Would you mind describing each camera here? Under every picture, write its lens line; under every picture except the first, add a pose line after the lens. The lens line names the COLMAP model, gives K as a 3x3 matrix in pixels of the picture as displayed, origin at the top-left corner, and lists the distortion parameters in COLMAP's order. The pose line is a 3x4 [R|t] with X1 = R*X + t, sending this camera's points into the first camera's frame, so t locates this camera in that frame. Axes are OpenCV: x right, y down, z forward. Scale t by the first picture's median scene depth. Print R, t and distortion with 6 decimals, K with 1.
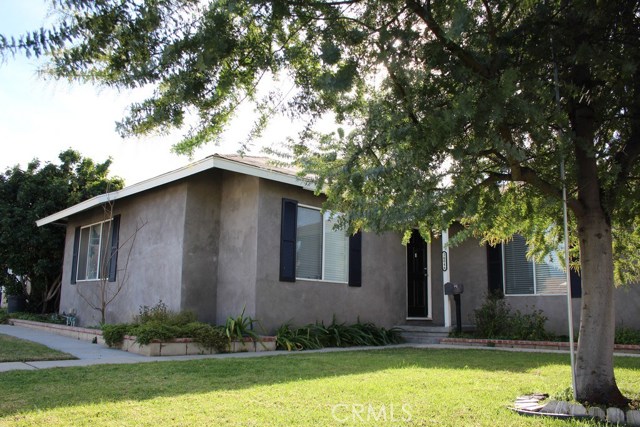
lens RADIAL K [[539.1, 0, 319.2], [0, 539.1, 212.9], [0, 0, 1]] dist [-0.133893, 0.110153]
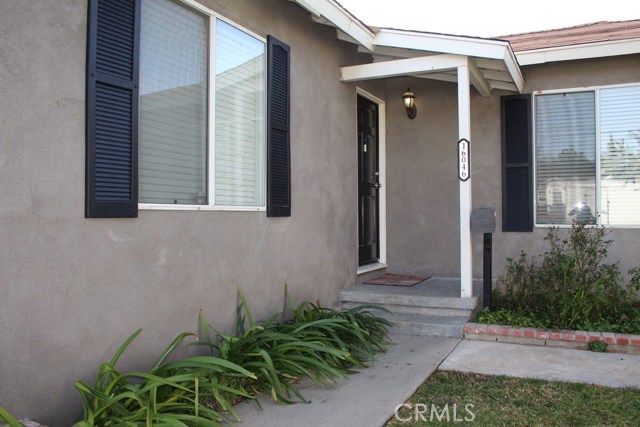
lens RADIAL K [[539.1, 0, 322.9], [0, 539.1, 212.8], [0, 0, 1]] dist [-0.133893, 0.110153]
pose [[0.940026, -0.020403, 0.340492, -0.044051], [-0.042472, 0.983440, 0.176186, 0.059568], [-0.338448, -0.180080, 0.923593, 0.610464]]
